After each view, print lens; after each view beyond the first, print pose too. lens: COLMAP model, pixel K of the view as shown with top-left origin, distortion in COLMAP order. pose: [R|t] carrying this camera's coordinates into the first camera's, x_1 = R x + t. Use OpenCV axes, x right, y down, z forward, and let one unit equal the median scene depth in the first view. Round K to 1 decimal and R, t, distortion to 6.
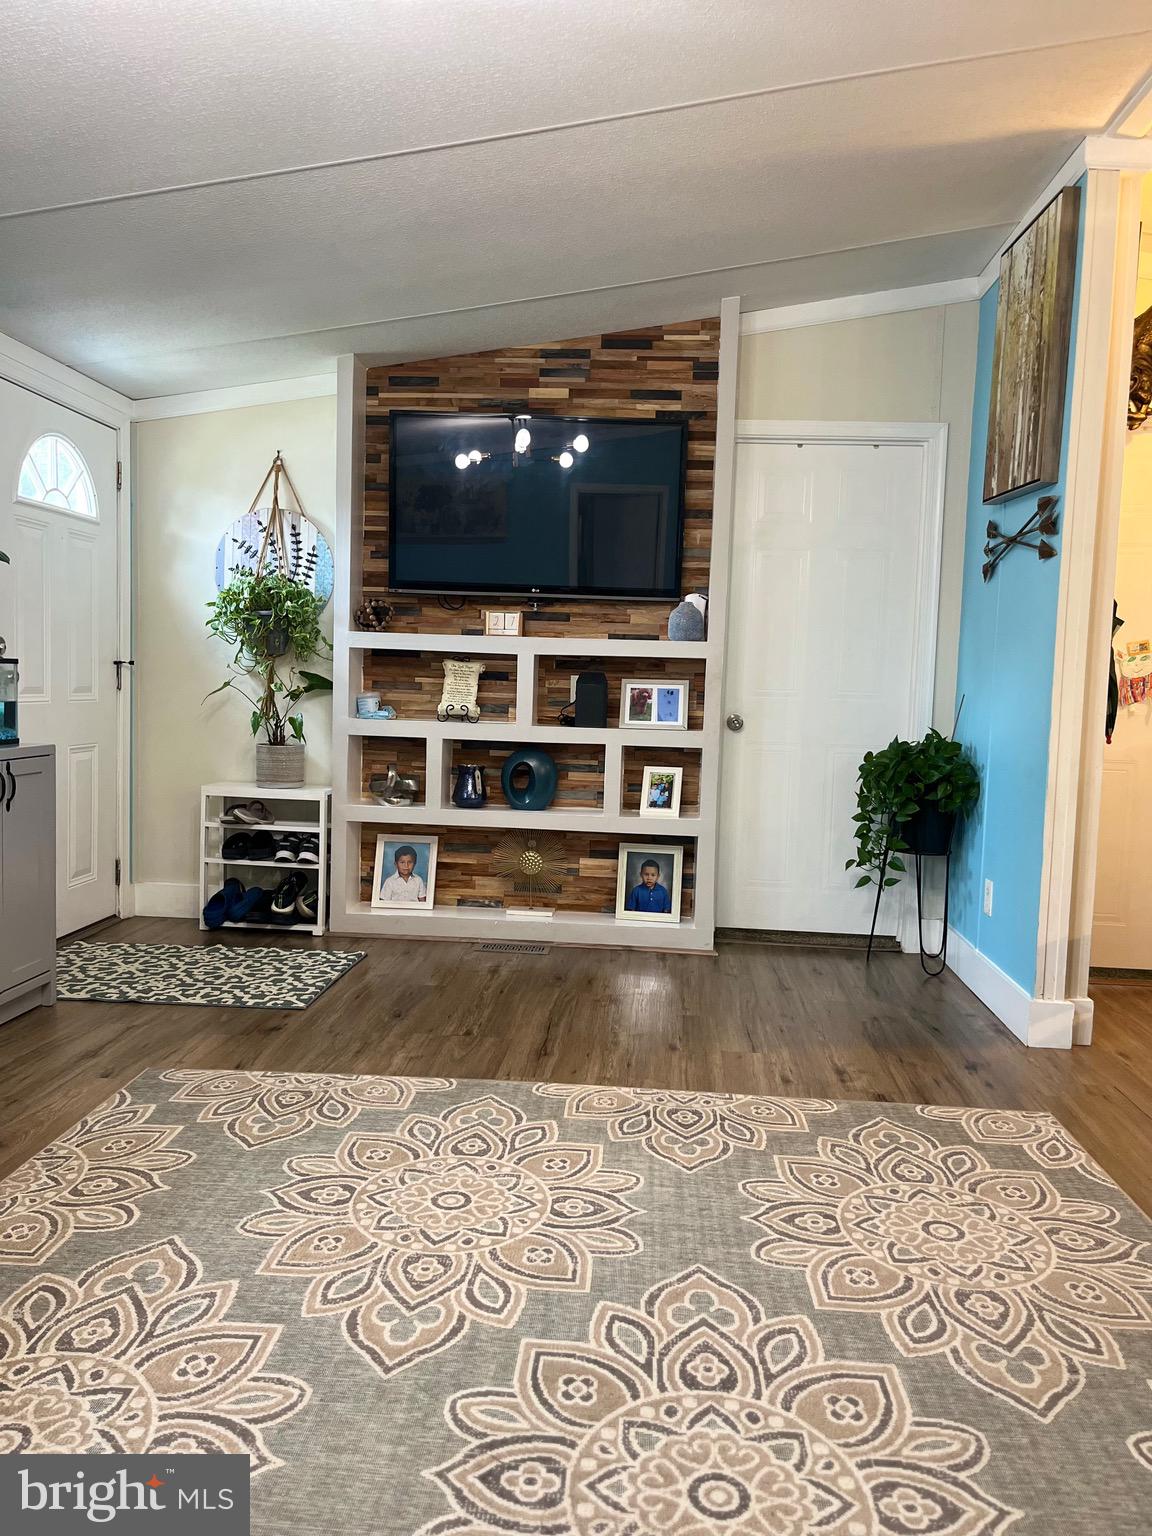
lens RADIAL K [[1161.7, 0, 577.6], [0, 1161.7, 761.0], [0, 0, 1]] dist [0.063662, -0.089017]
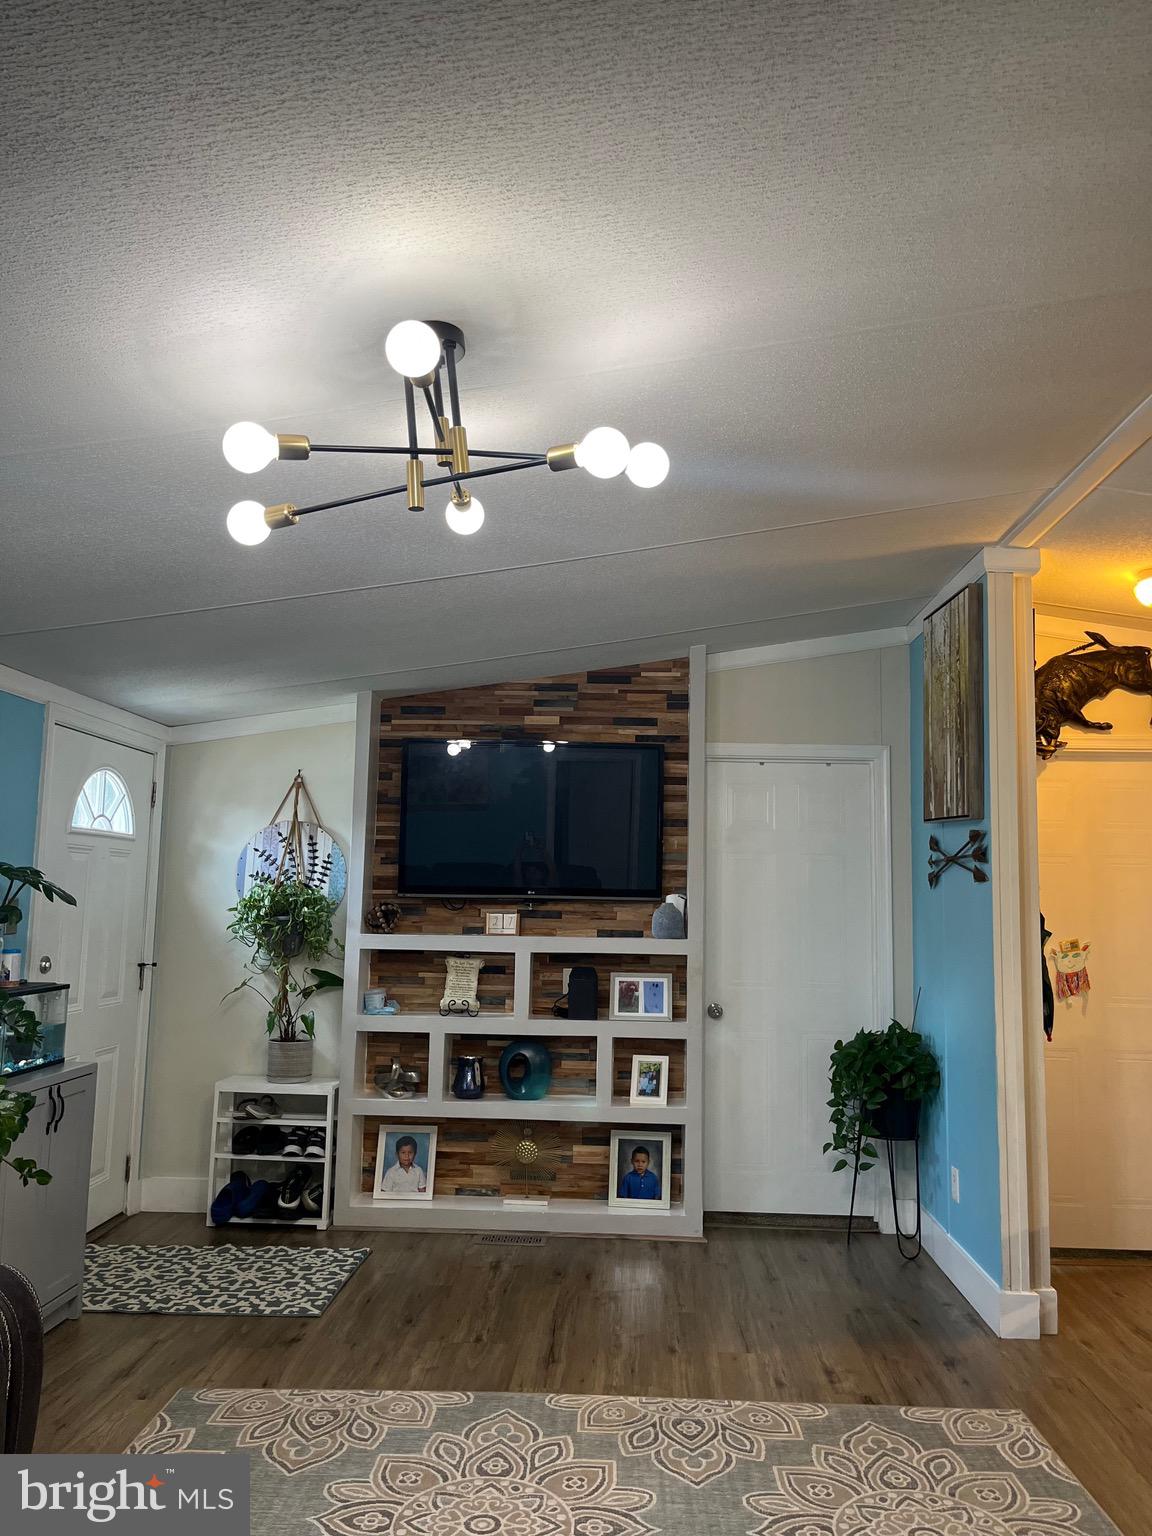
lens RADIAL K [[1160.1, 0, 589.0], [0, 1160.1, 767.5], [0, 0, 1]] dist [0.075188, -0.107909]
pose [[0.999175, -0.007946, 0.039830, -0.038542], [0.015174, 0.982695, -0.184609, -0.094382], [-0.037673, 0.185061, 0.982005, -0.173232]]
